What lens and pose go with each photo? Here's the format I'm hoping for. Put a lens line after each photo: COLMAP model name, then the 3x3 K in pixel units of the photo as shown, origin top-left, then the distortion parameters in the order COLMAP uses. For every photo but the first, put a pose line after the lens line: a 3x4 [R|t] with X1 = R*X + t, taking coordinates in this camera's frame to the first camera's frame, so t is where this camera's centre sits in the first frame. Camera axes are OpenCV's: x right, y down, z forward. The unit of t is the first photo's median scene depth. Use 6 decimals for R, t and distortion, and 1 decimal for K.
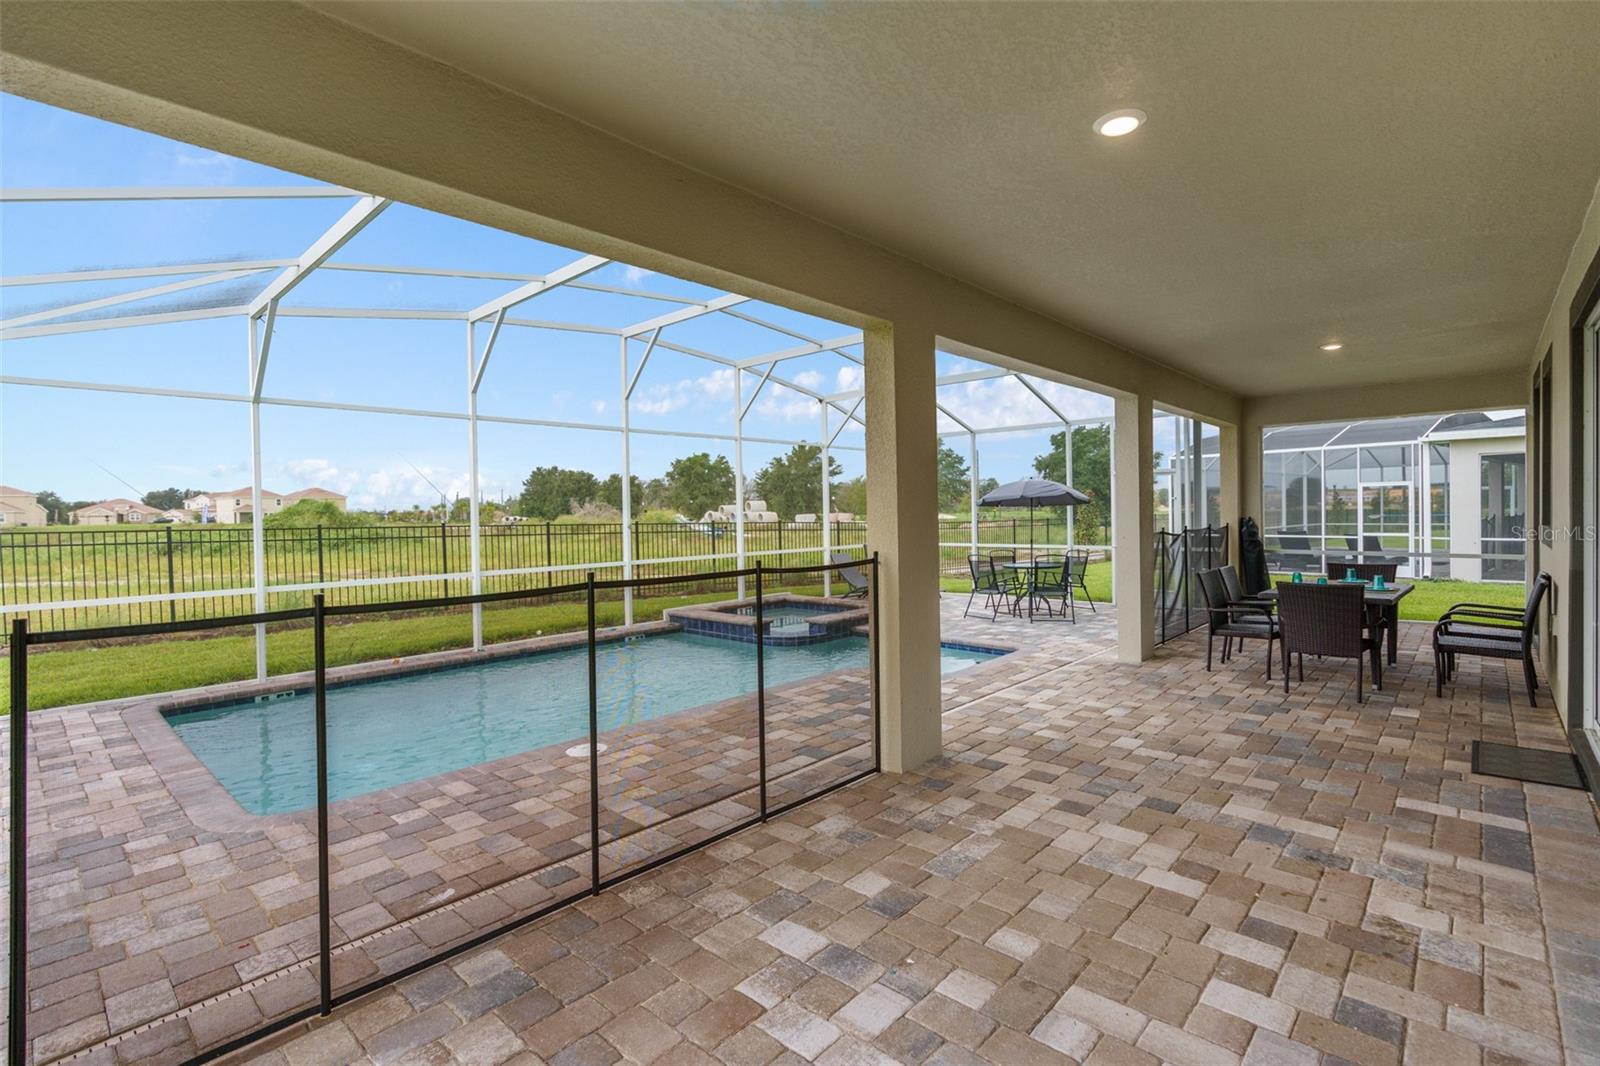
lens RADIAL K [[749.9, 0, 799.0], [0, 749.9, 525.8], [0, 0, 1]] dist [-0.007192, 0.002747]
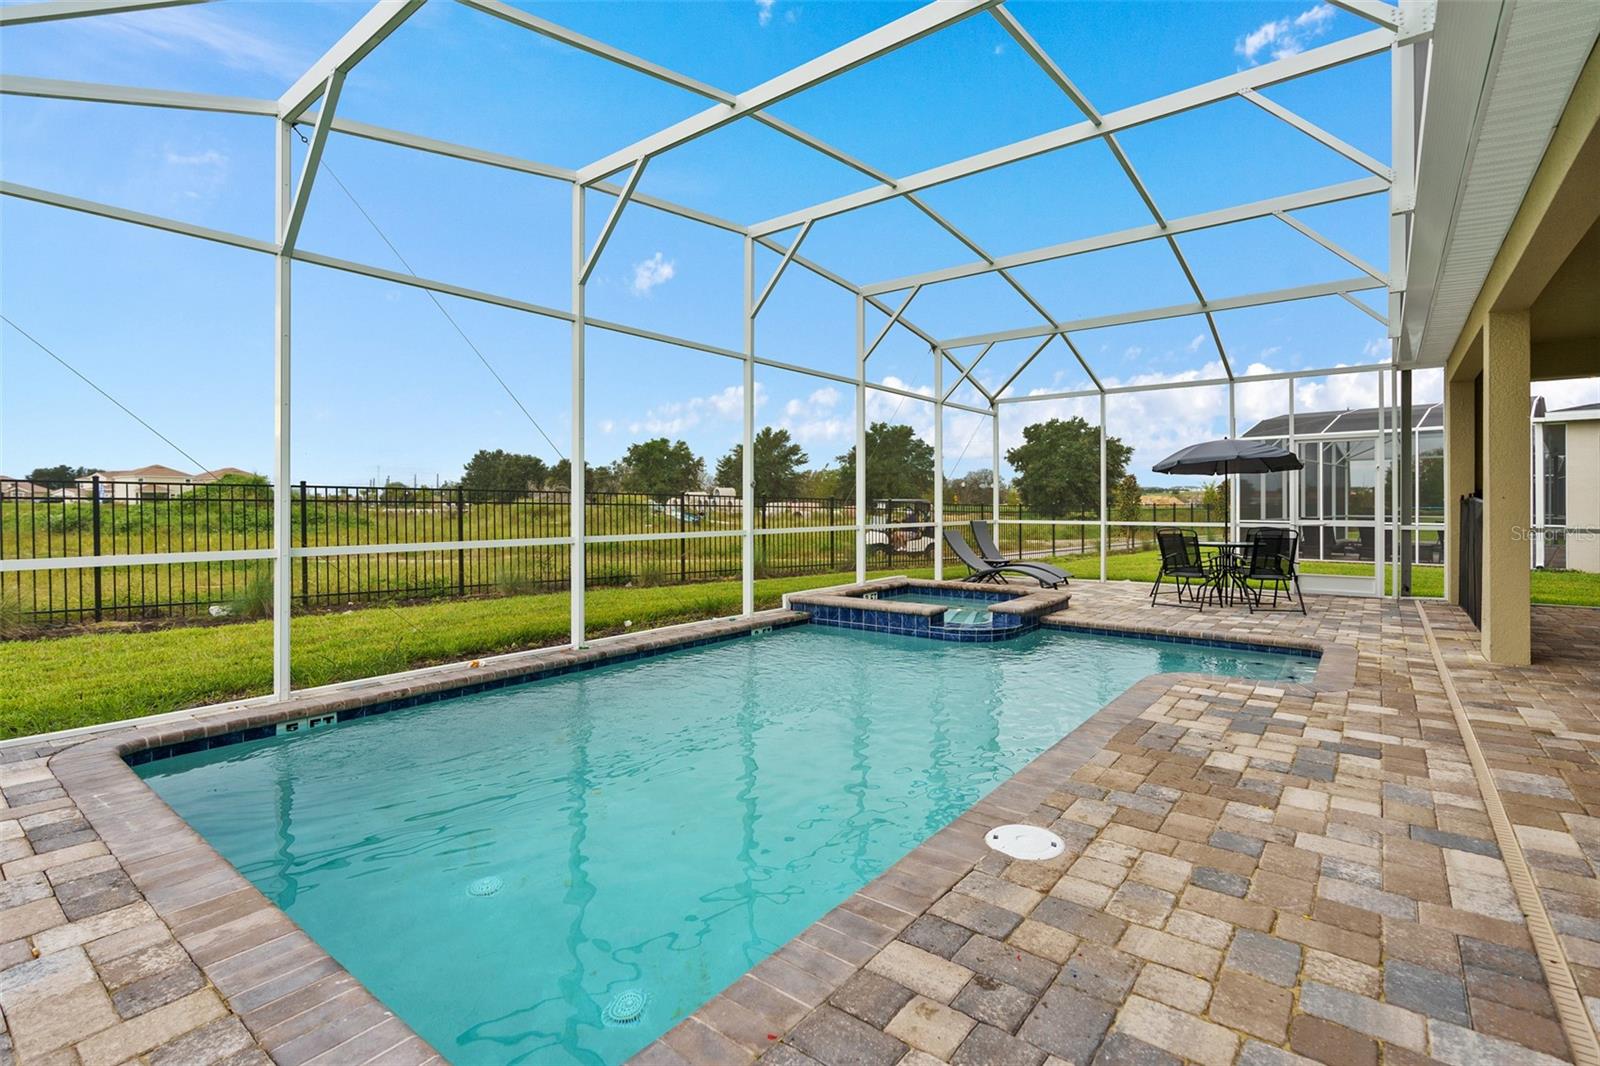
lens RADIAL K [[749.9, 0, 807.6], [0, 749.9, 506.4], [0, 0, 1]] dist [-0.007192, 0.002747]
pose [[0.996007, 0.016644, 0.087706, -0.245707], [-0.015234, 0.999744, -0.016721, 0.036681], [-0.087962, 0.015319, 0.996006, 0.242673]]
